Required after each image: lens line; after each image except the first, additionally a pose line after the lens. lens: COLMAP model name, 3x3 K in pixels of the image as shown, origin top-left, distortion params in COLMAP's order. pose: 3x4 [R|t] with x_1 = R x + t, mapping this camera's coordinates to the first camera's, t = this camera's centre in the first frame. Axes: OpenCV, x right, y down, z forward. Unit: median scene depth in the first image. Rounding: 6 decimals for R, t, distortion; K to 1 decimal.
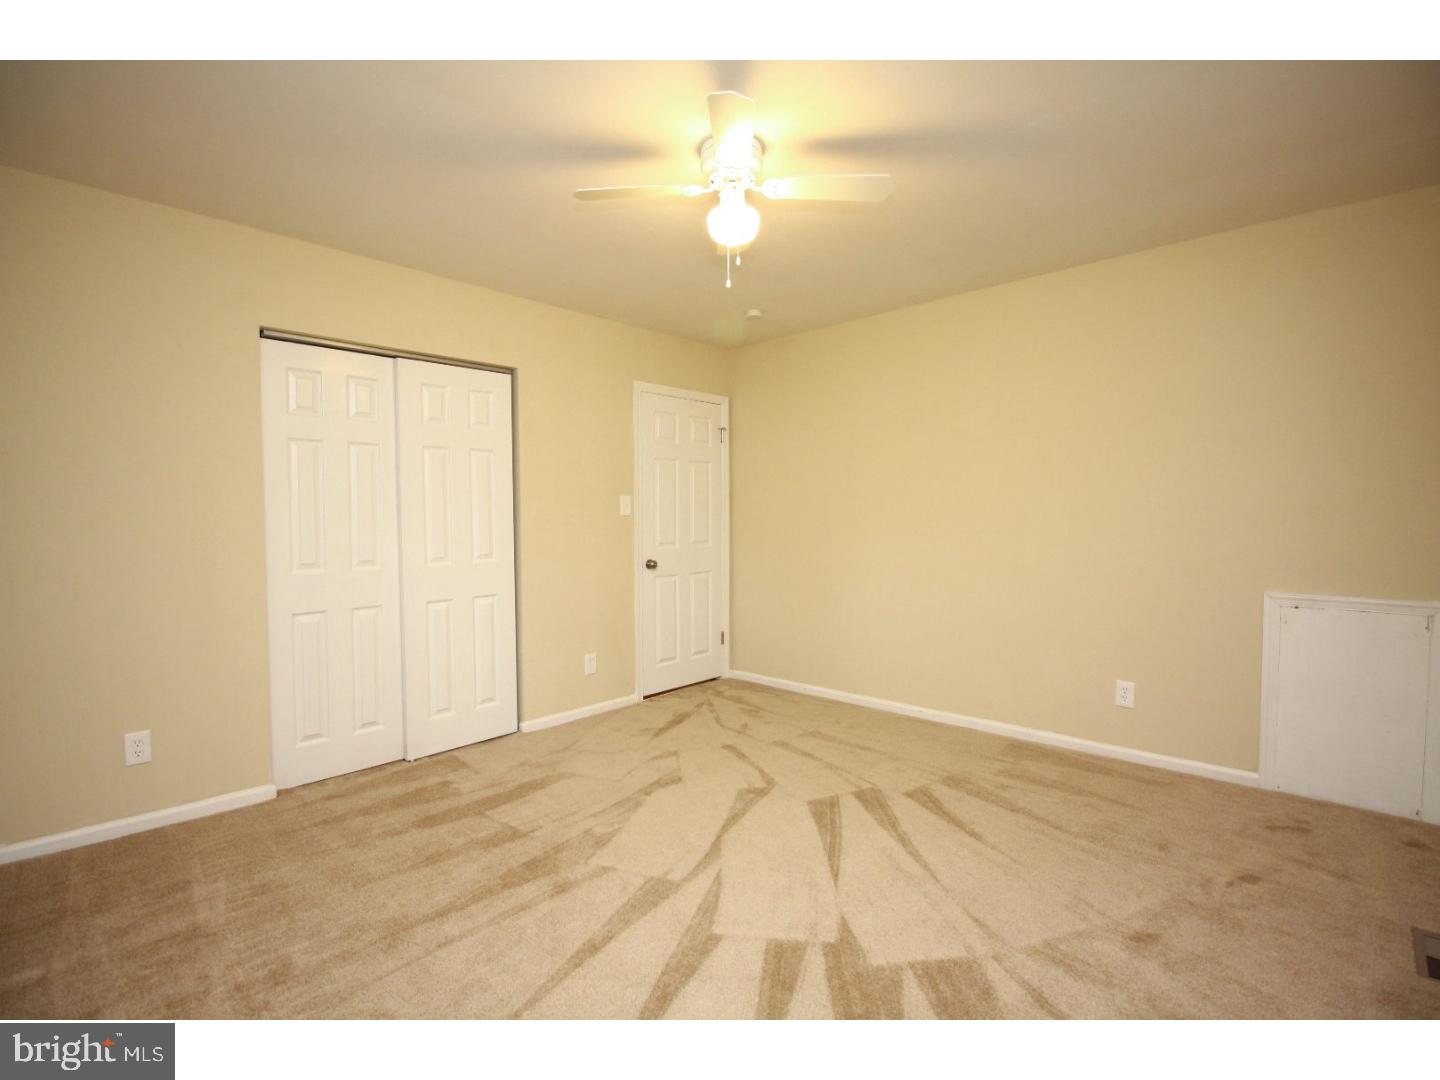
lens RADIAL K [[667.4, 0, 720.0], [0, 667.4, 535.3], [0, 0, 1]] dist [0.000589, -0.015472]
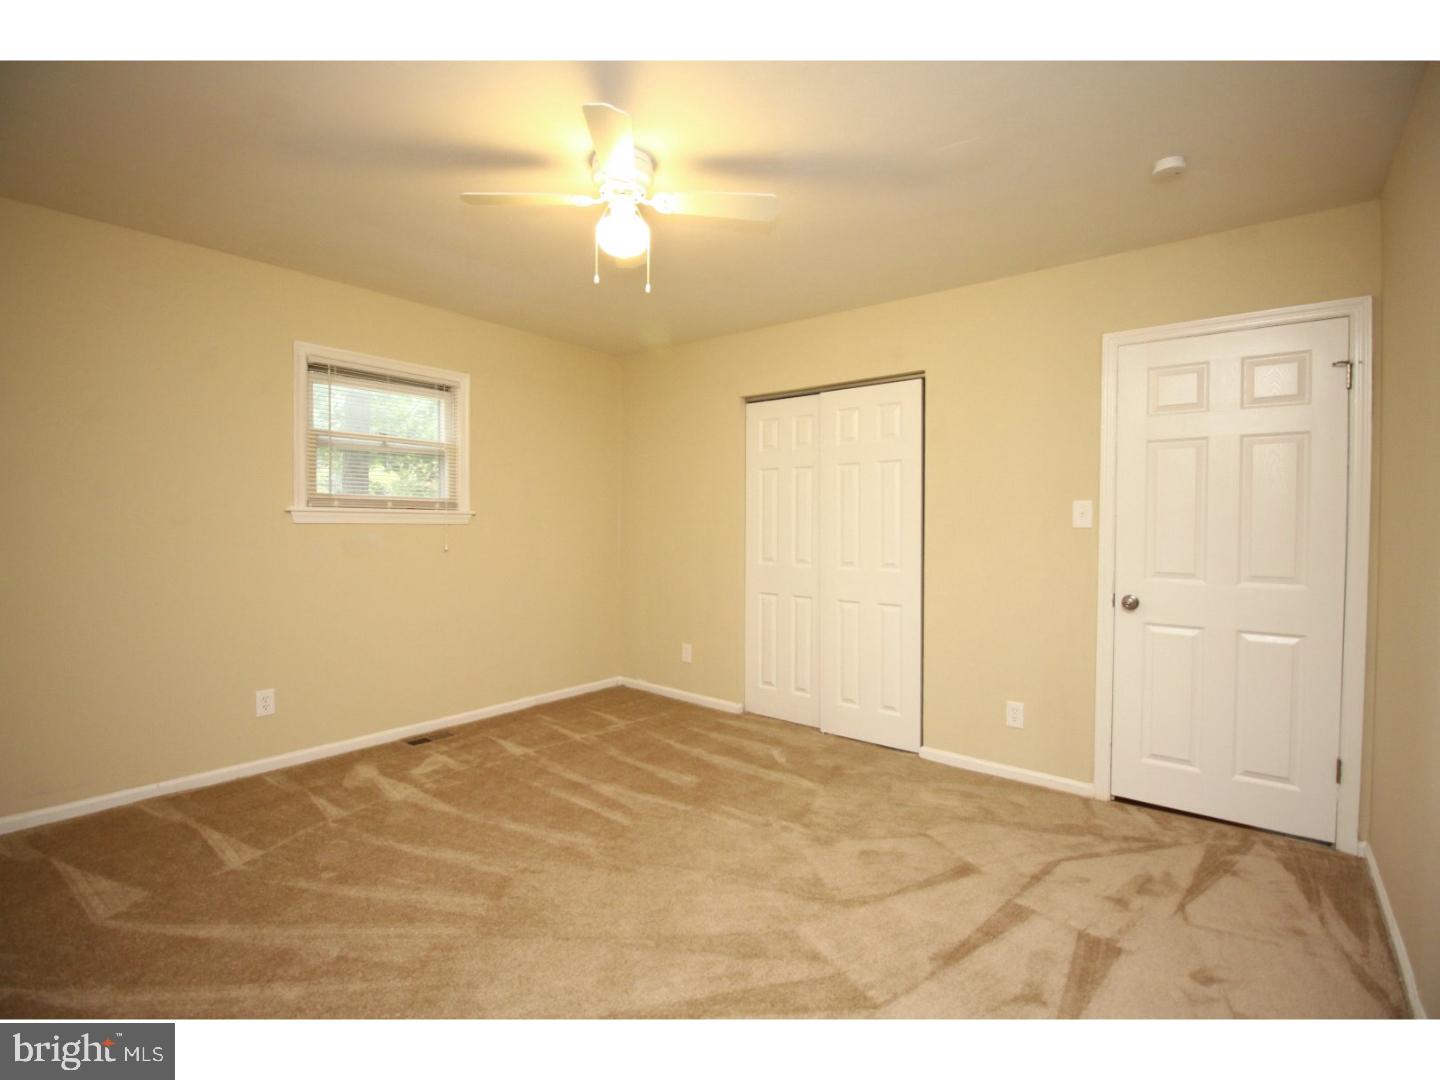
lens RADIAL K [[667.4, 0, 720.0], [0, 667.4, 535.3], [0, 0, 1]] dist [0.000589, -0.015472]
pose [[0.078996, 0.029019, -0.996452, 0.545941], [-0.035768, 0.999015, 0.026258, -0.027318], [0.996233, 0.033567, 0.079956, 0.564614]]
